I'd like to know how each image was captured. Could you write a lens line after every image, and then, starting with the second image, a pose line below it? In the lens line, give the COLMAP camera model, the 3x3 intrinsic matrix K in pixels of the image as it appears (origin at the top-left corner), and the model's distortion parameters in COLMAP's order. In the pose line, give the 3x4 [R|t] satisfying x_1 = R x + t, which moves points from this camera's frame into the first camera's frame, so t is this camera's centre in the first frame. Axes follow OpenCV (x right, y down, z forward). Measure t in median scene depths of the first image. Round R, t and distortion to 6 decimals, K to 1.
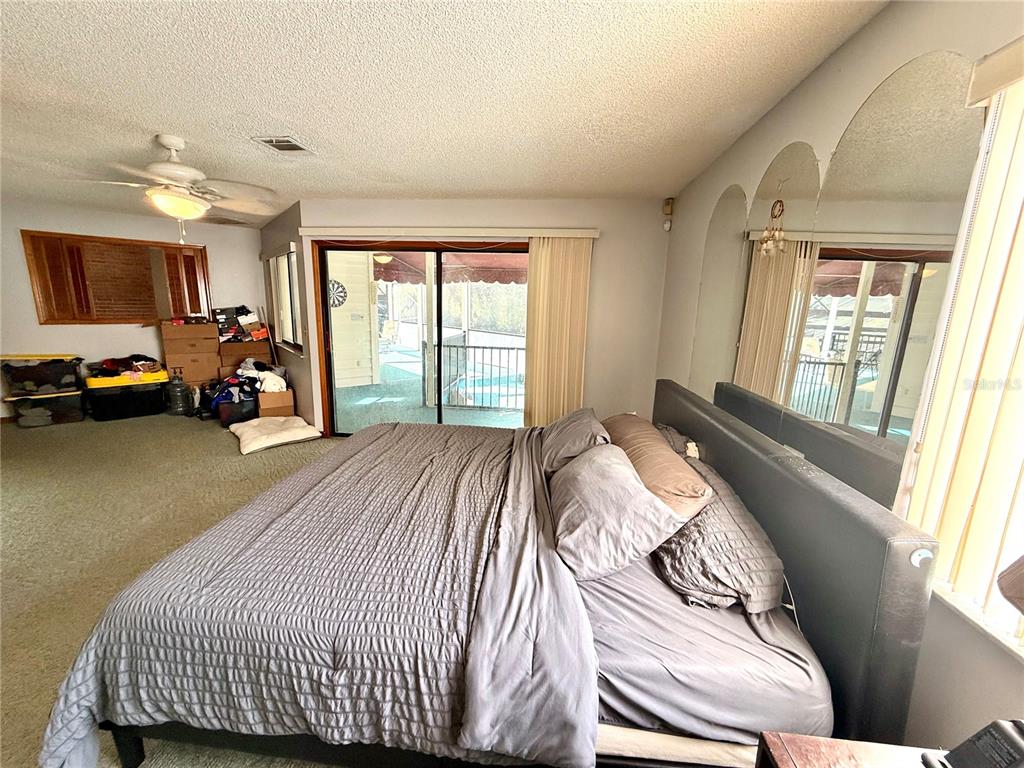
lens RADIAL K [[407.4, 0, 507.3], [0, 407.4, 385.2], [0, 0, 1]] dist [-0.001927, 0.000573]
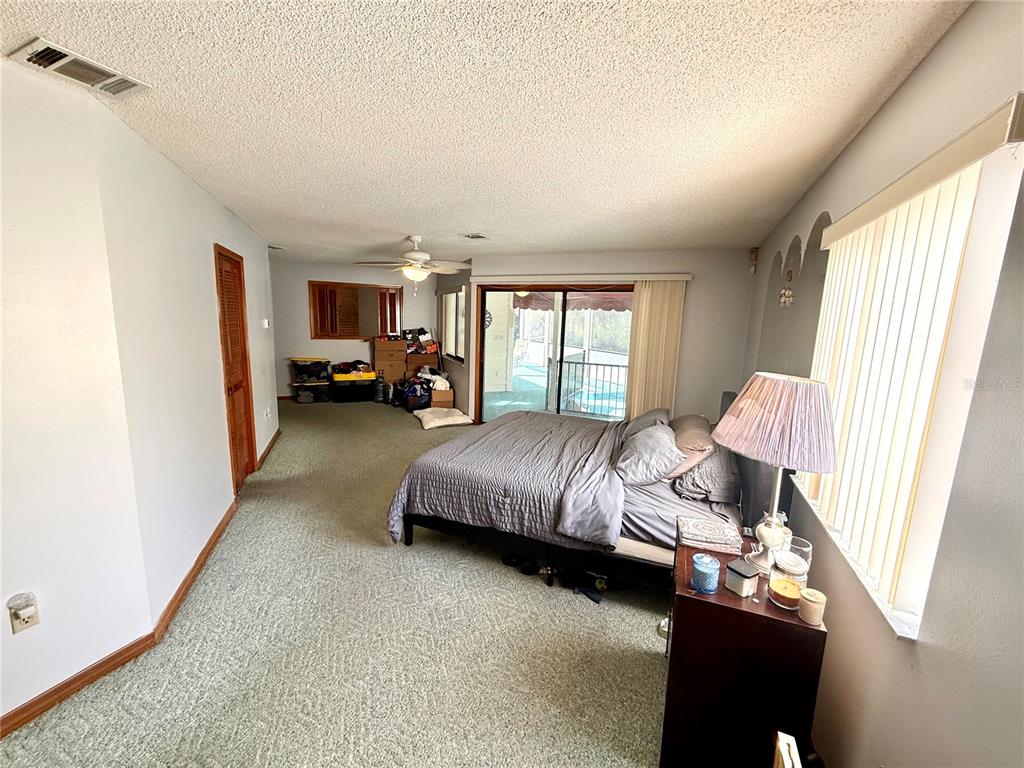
lens RADIAL K [[407.4, 0, 511.2], [0, 407.4, 384.0], [0, 0, 1]] dist [-0.001927, 0.000573]
pose [[0.957497, 0.050768, -0.283942, 0.079752], [-0.064320, 0.997182, -0.038606, 0.054121], [0.281182, 0.055228, 0.958064, -0.429574]]
